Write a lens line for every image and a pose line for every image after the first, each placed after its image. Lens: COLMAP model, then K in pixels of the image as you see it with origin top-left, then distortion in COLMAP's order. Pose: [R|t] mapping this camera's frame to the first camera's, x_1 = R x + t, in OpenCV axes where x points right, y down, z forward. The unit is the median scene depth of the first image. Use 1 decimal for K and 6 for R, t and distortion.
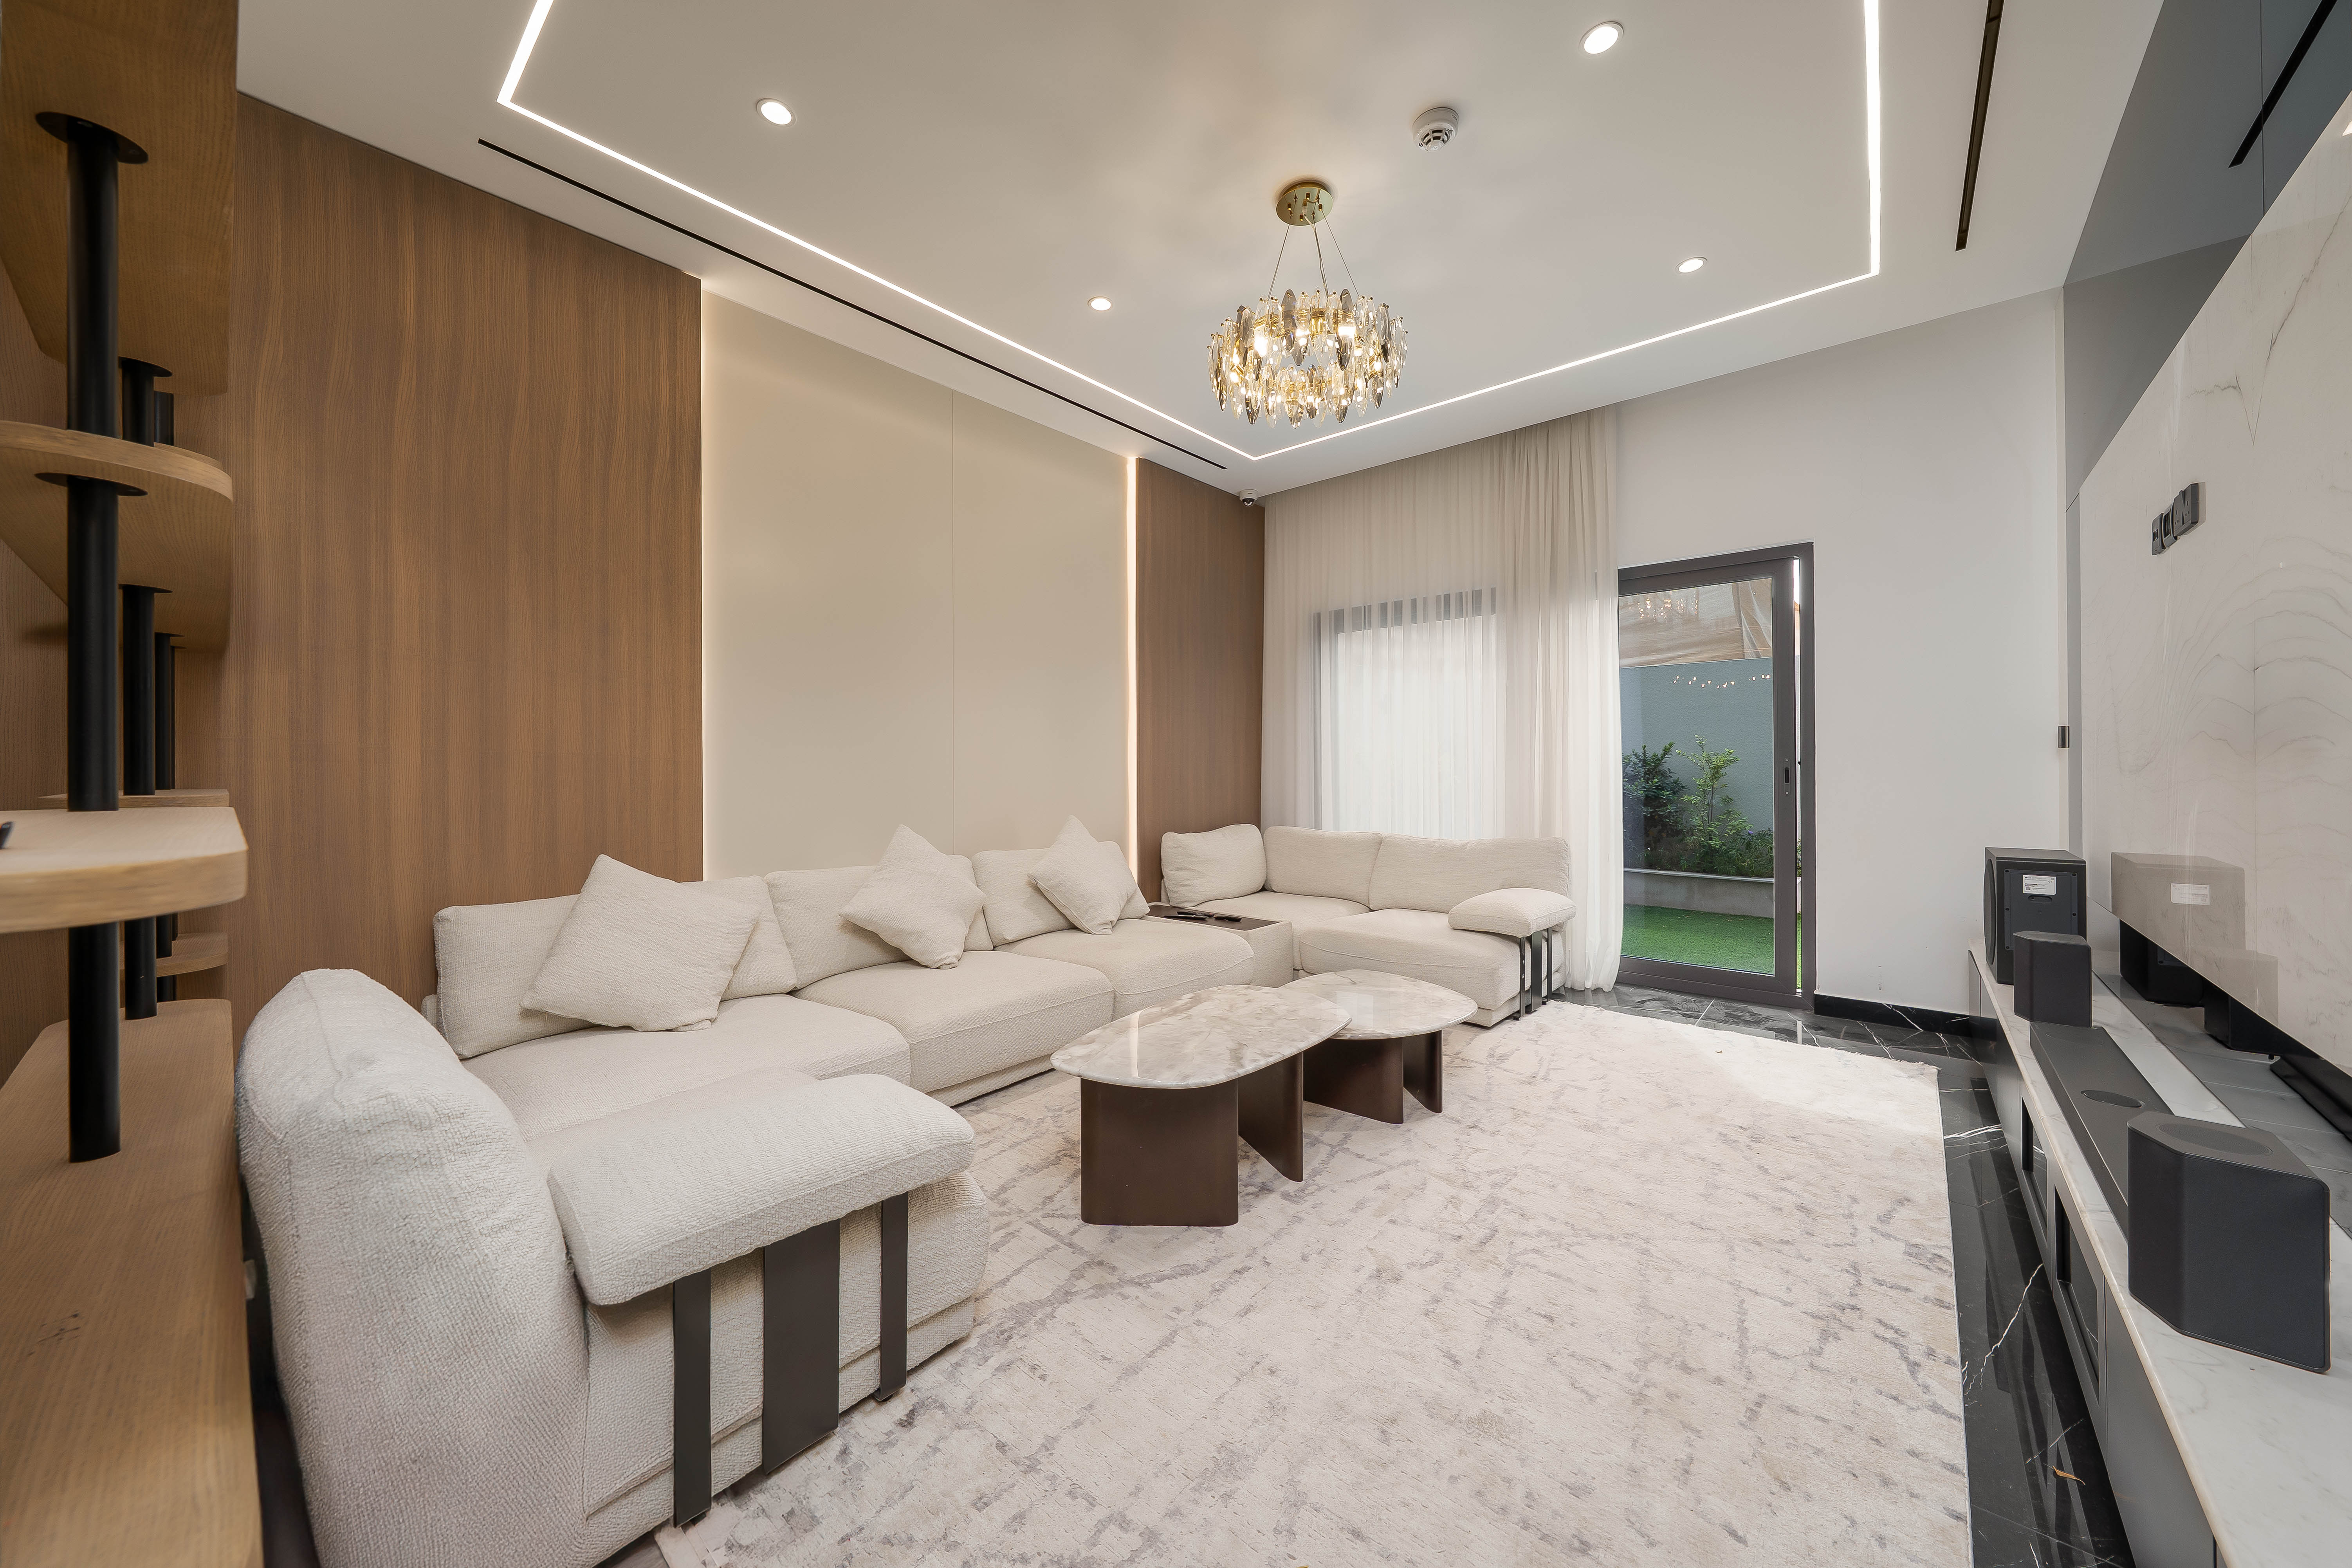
lens RADIAL K [[830.0, 0, 1175.4], [0, 830.0, 764.6], [0, 0, 1]] dist [0.000068, -0.000004]
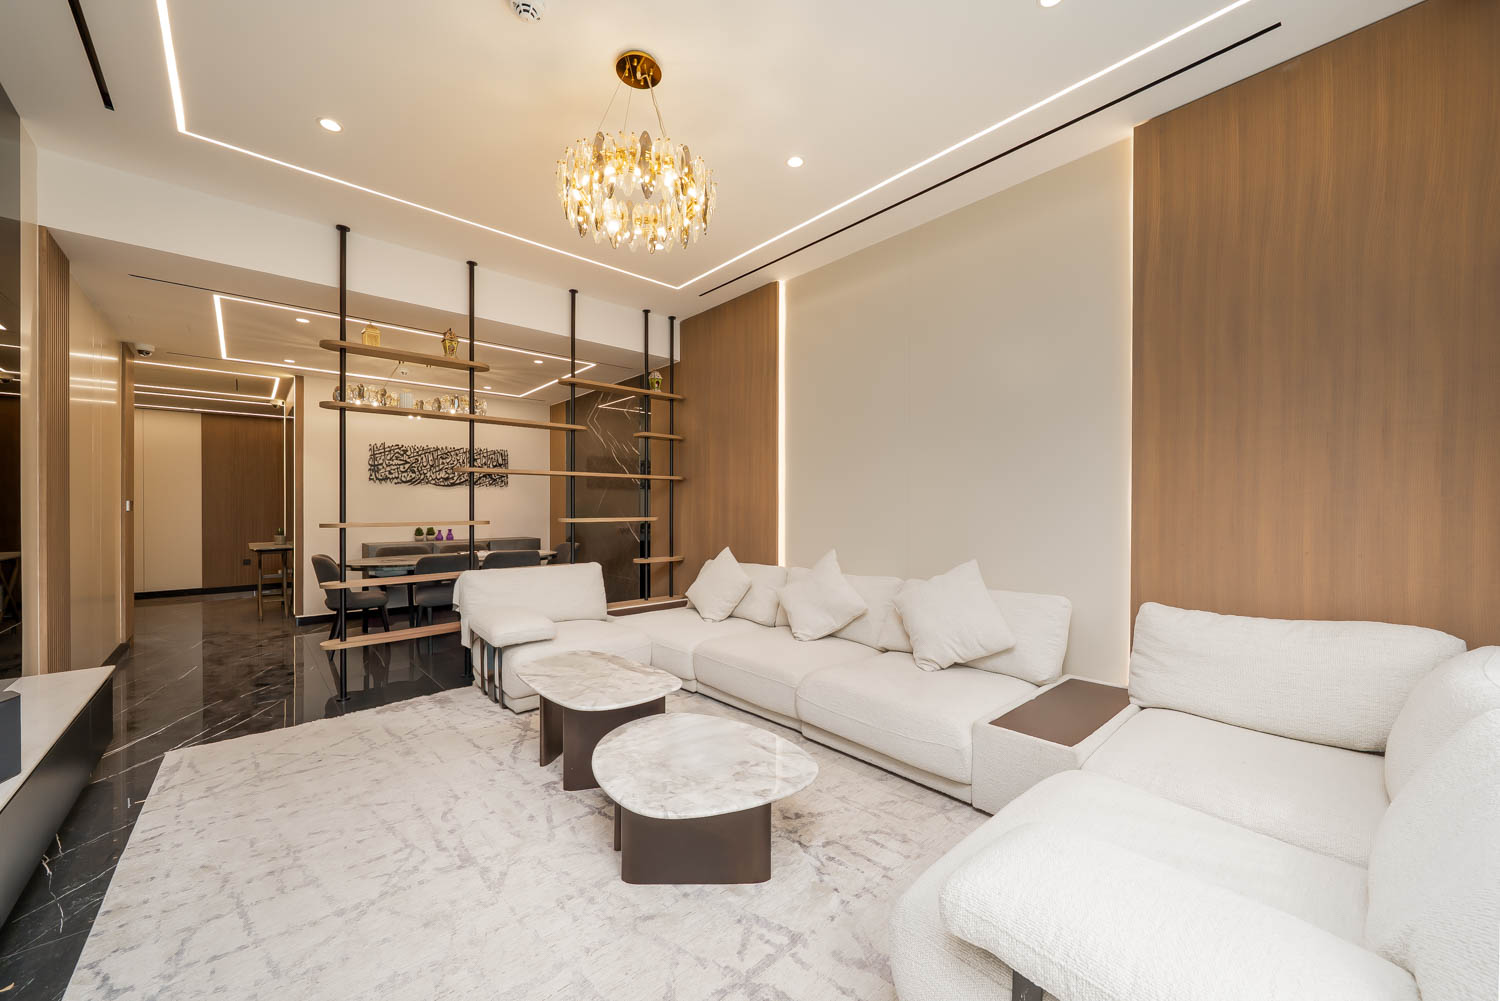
lens RADIAL K [[565.9, 0, 749.9], [0, 565.9, 509.3], [0, 0, 1]] dist [-0.000109, -0.000120]
pose [[-0.123962, 0.007405, -0.992259, 1.237339], [0.002691, 0.999971, 0.007126, -0.021885], [0.992283, -0.001787, -0.123979, 1.599853]]
